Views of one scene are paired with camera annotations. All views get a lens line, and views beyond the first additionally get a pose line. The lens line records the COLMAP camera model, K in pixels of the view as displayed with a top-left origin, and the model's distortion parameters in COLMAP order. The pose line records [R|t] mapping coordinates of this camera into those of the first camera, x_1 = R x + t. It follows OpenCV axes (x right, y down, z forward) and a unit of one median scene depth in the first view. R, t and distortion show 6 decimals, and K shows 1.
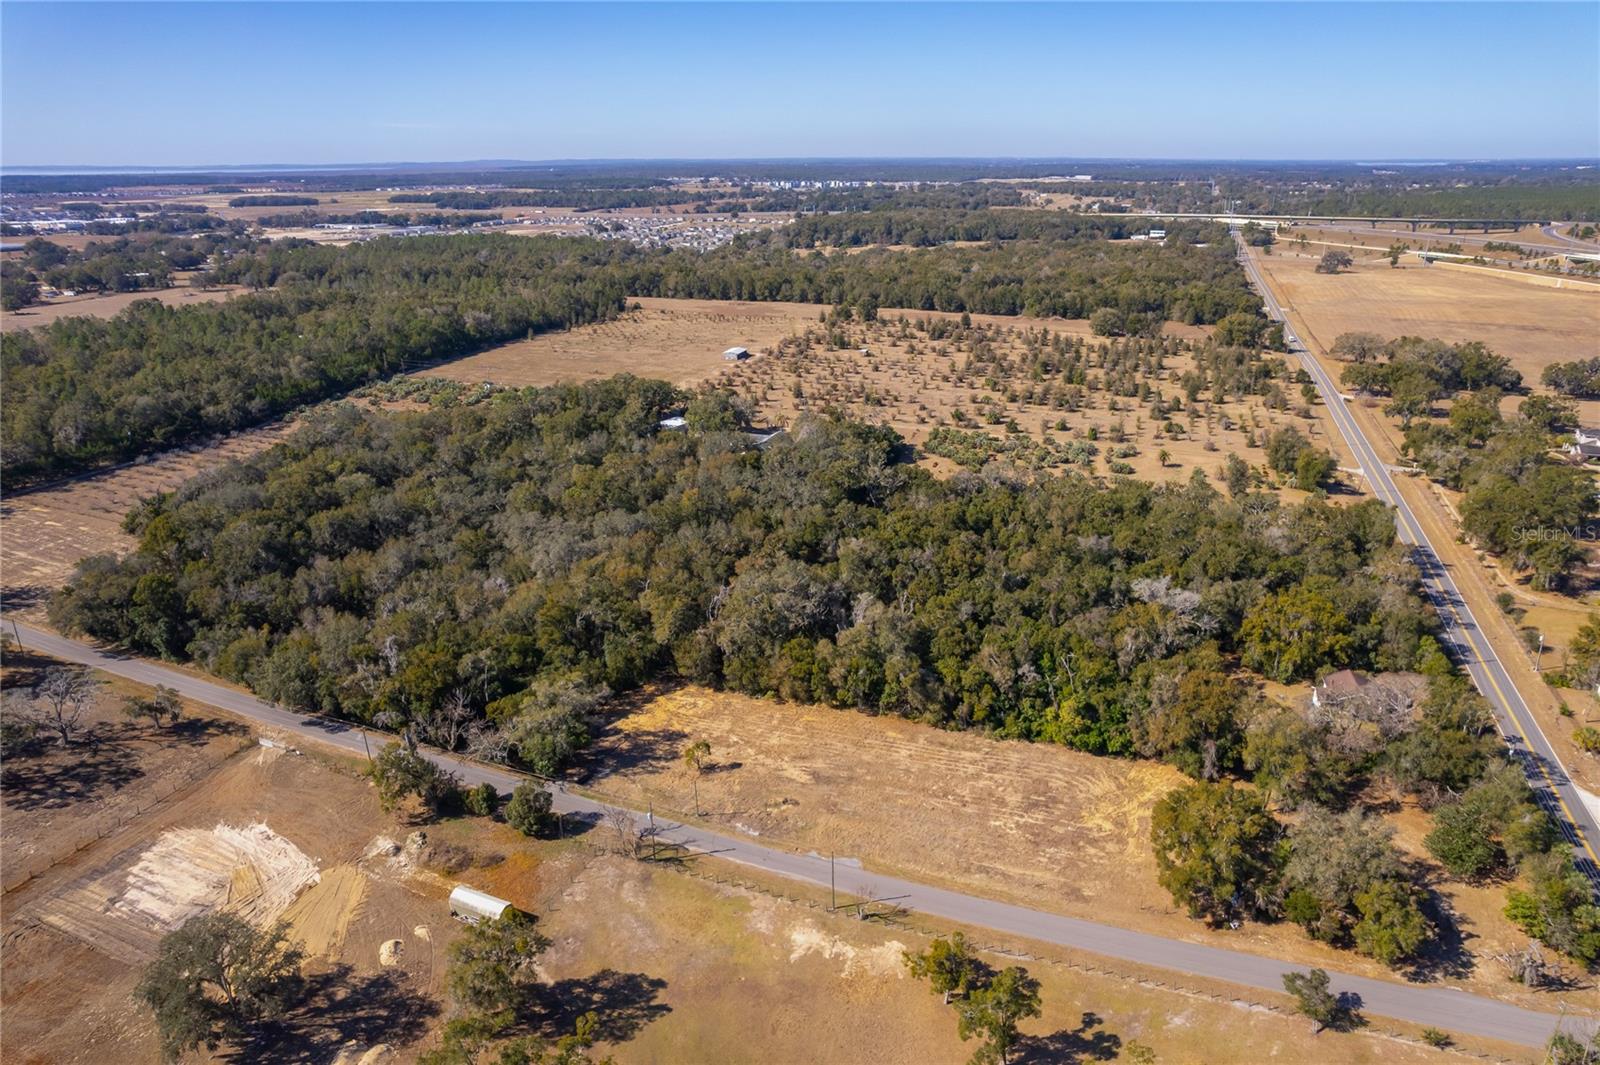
lens RADIAL K [[1019.2, 0, 806.2], [0, 1019.2, 537.3], [0, 0, 1]] dist [-0.084617, 0.075658]
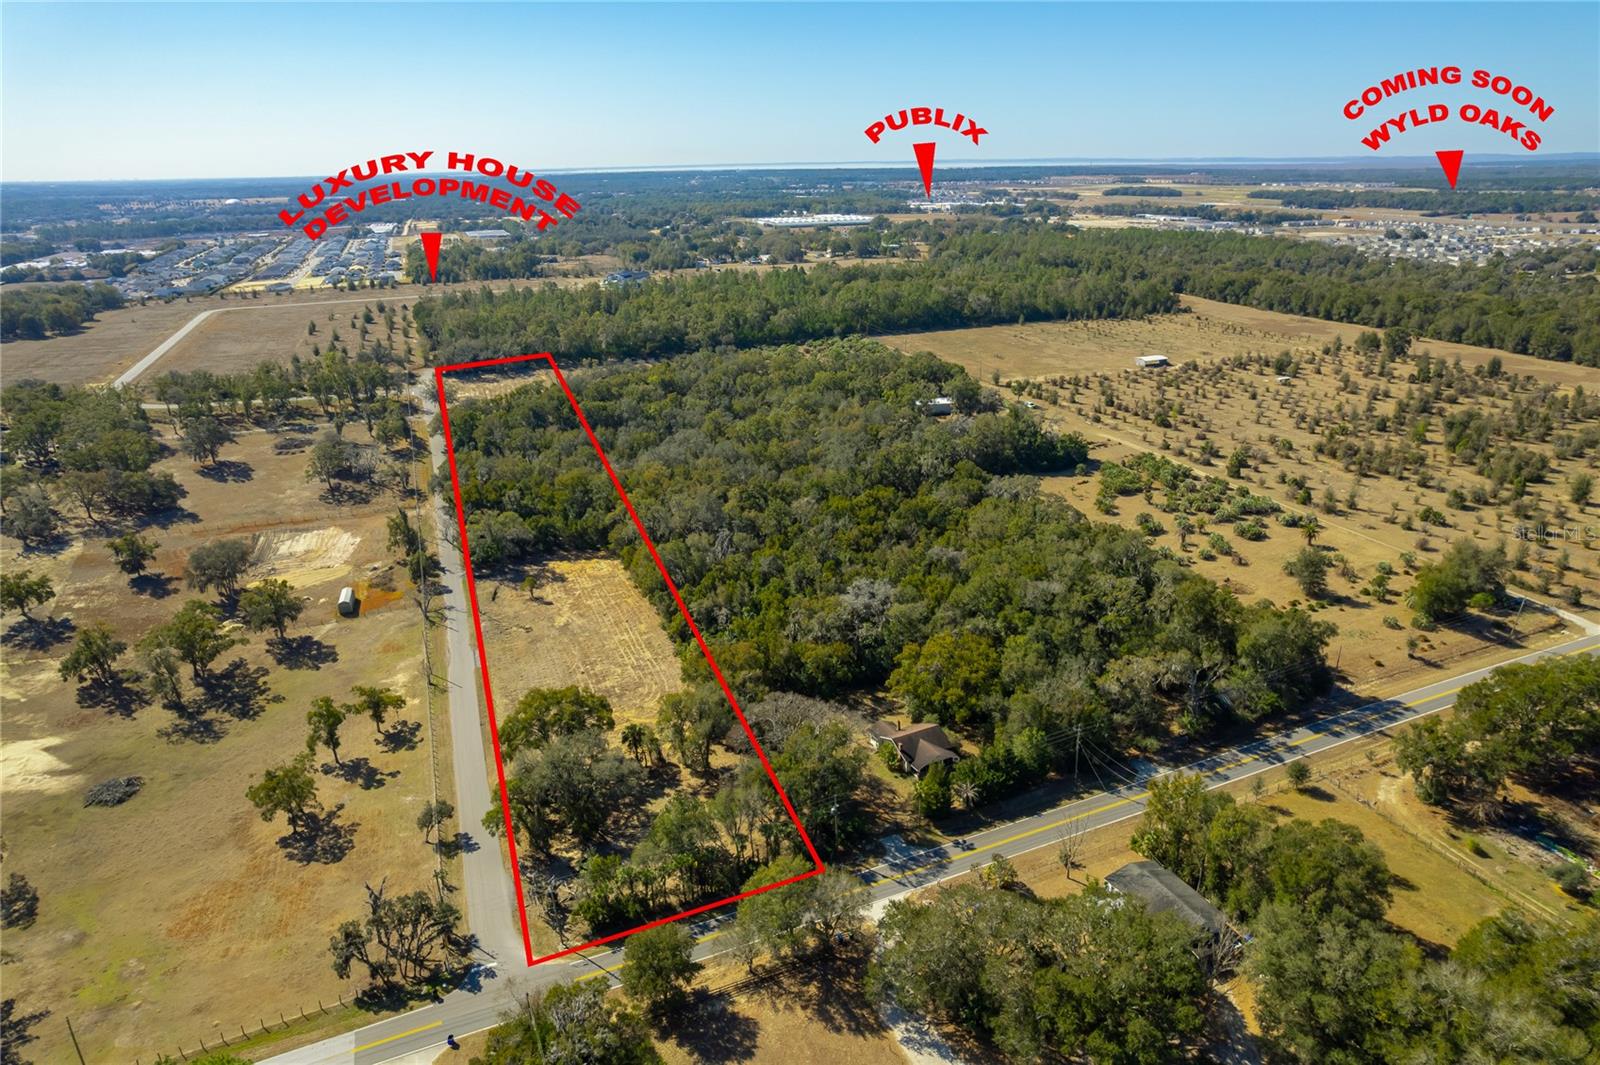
lens RADIAL K [[1019.2, 0, 806.2], [0, 1019.2, 537.3], [0, 0, 1]] dist [-0.084617, 0.075658]
pose [[0.660490, 0.259110, -0.704709, 0.222418], [-0.254605, 0.960250, 0.114439, -0.022379], [0.706349, 0.103837, 0.700206, 0.051890]]
